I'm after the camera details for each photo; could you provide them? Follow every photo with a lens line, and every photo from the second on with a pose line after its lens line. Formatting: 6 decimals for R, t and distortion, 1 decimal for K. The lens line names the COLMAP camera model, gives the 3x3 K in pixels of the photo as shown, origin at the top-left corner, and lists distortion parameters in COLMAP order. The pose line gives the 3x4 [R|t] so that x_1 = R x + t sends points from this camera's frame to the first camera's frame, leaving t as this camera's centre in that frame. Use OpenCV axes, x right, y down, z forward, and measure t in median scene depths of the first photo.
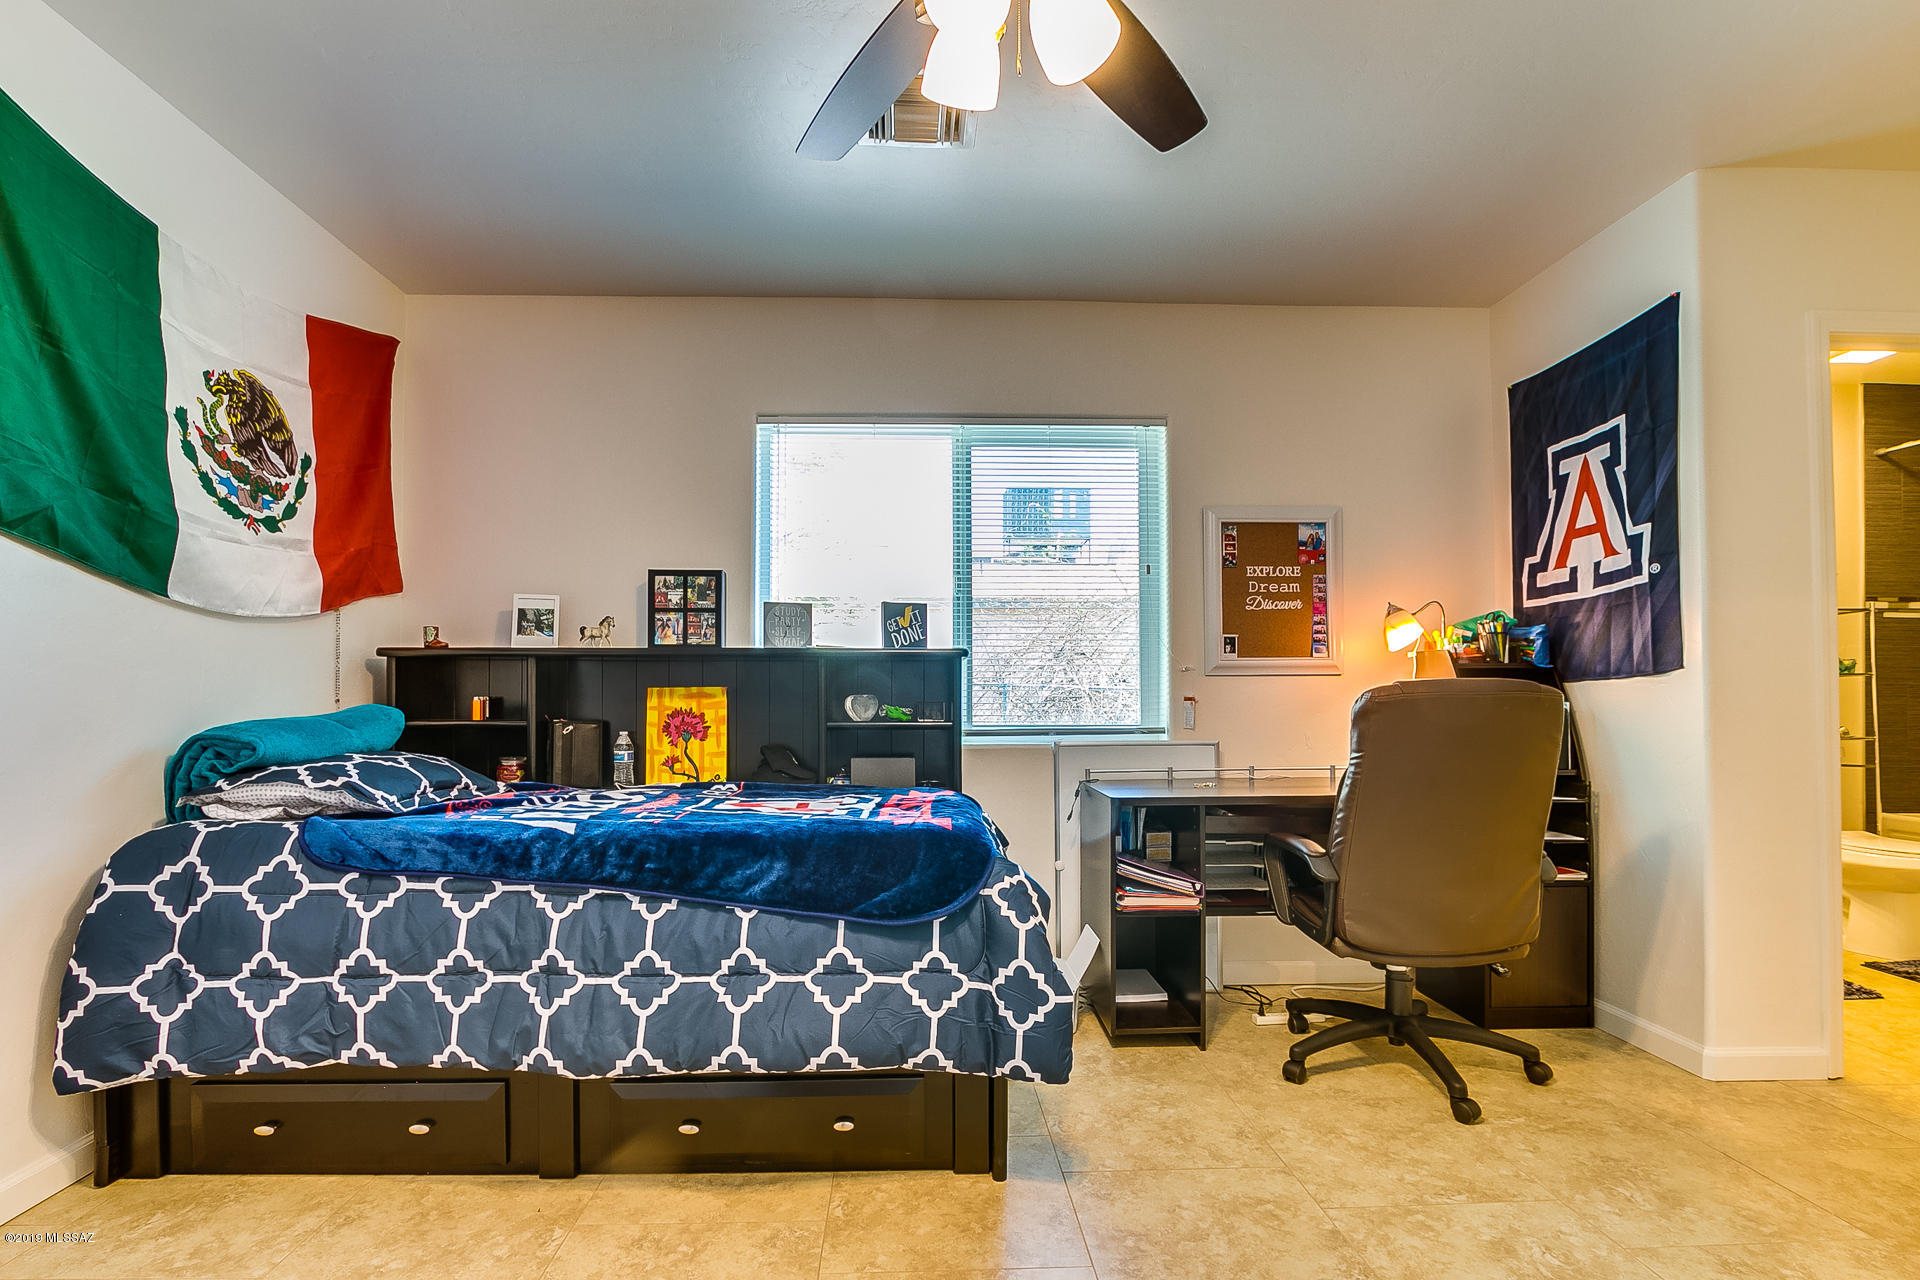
lens RADIAL K [[902.8, 0, 962.1], [0, 902.8, 661.1], [0, 0, 1]] dist [-0.031822, 0.010124]
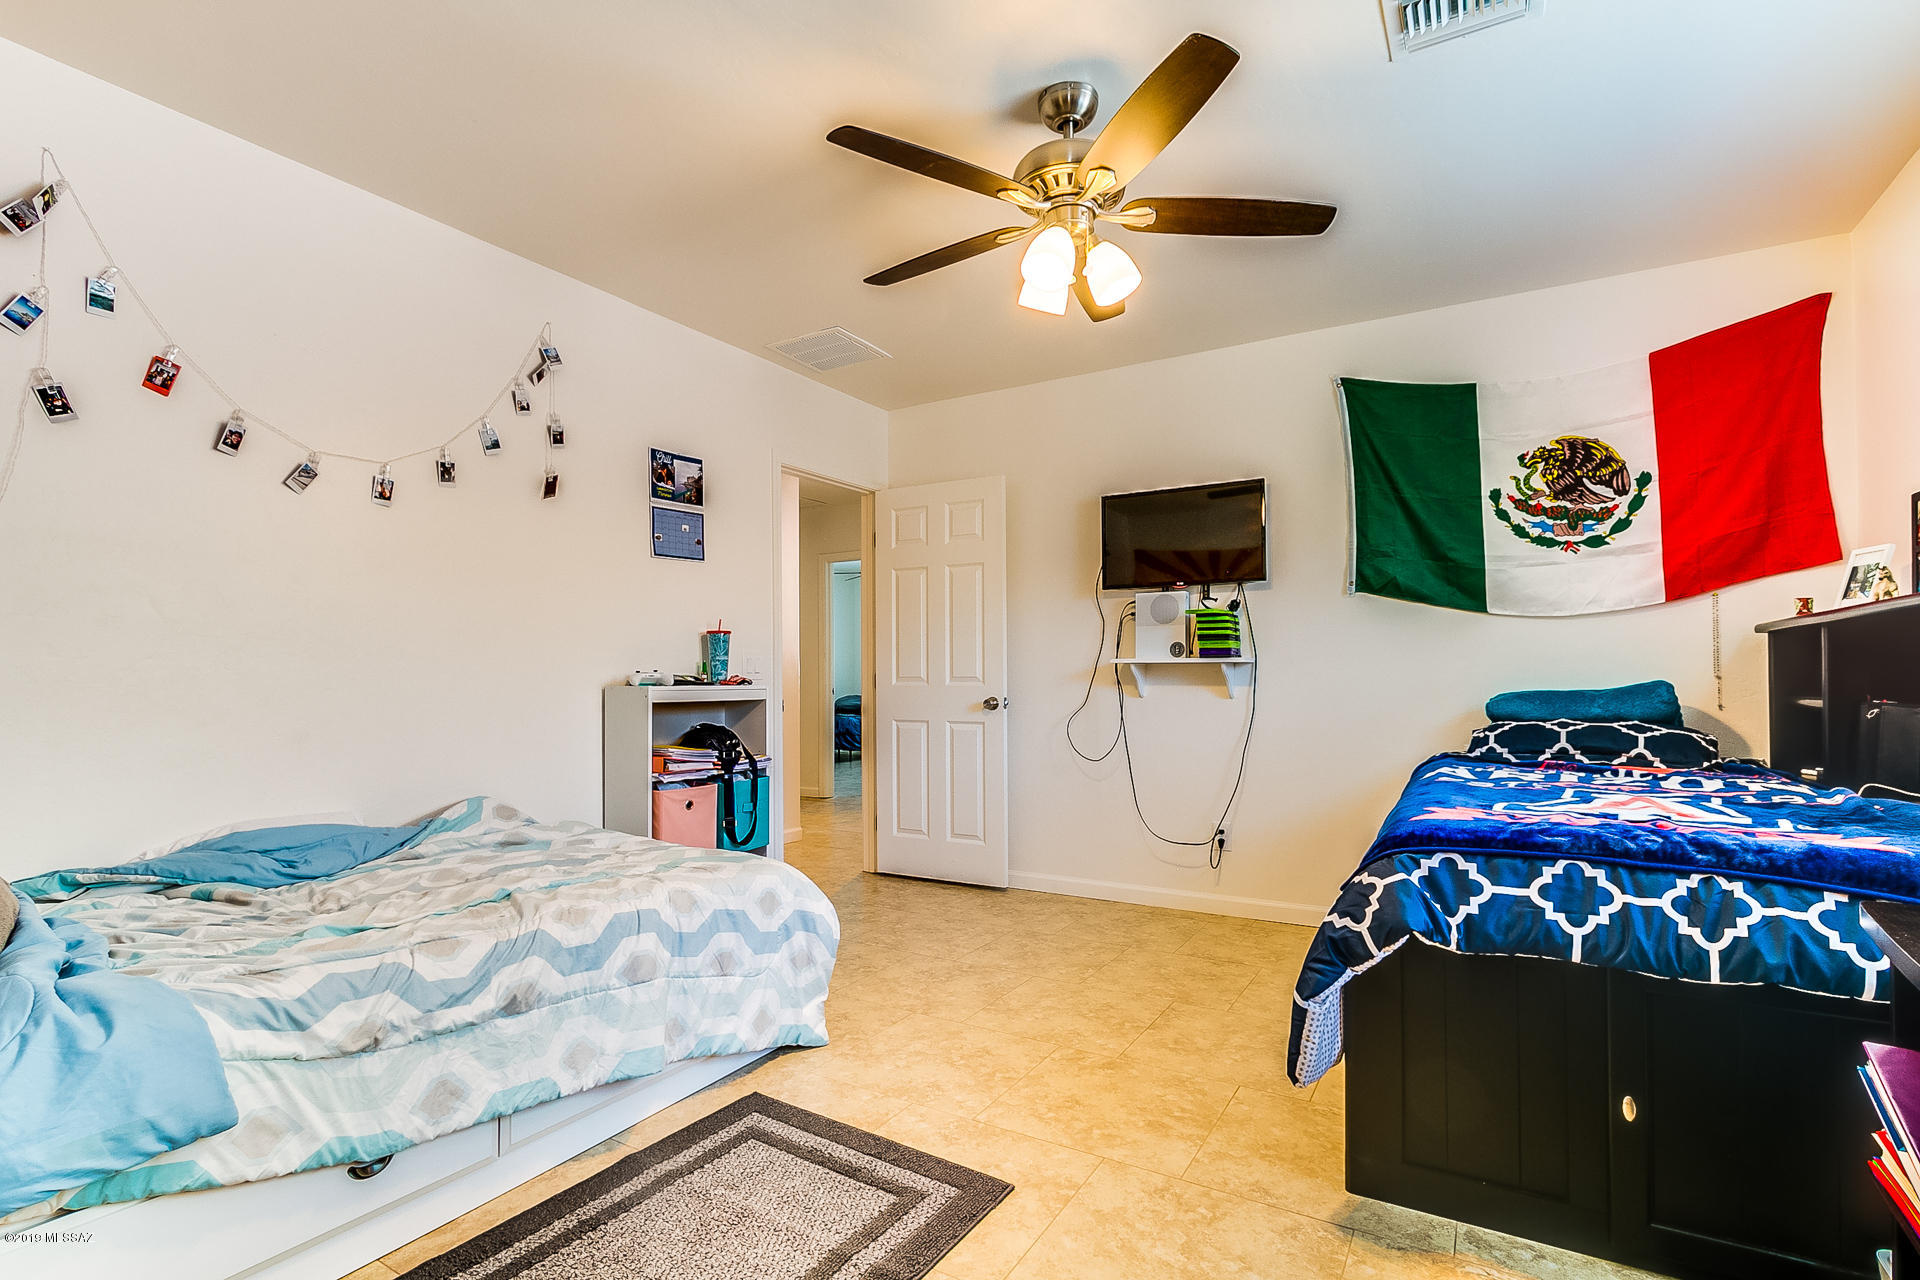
lens RADIAL K [[902.8, 0, 962.1], [0, 902.8, 661.1], [0, 0, 1]] dist [-0.031822, 0.010124]
pose [[-0.572541, -0.011639, -0.819794, 0.848853], [0.039318, 0.998359, -0.041634, 0.040209], [0.818933, -0.056070, -0.571143, 1.002440]]
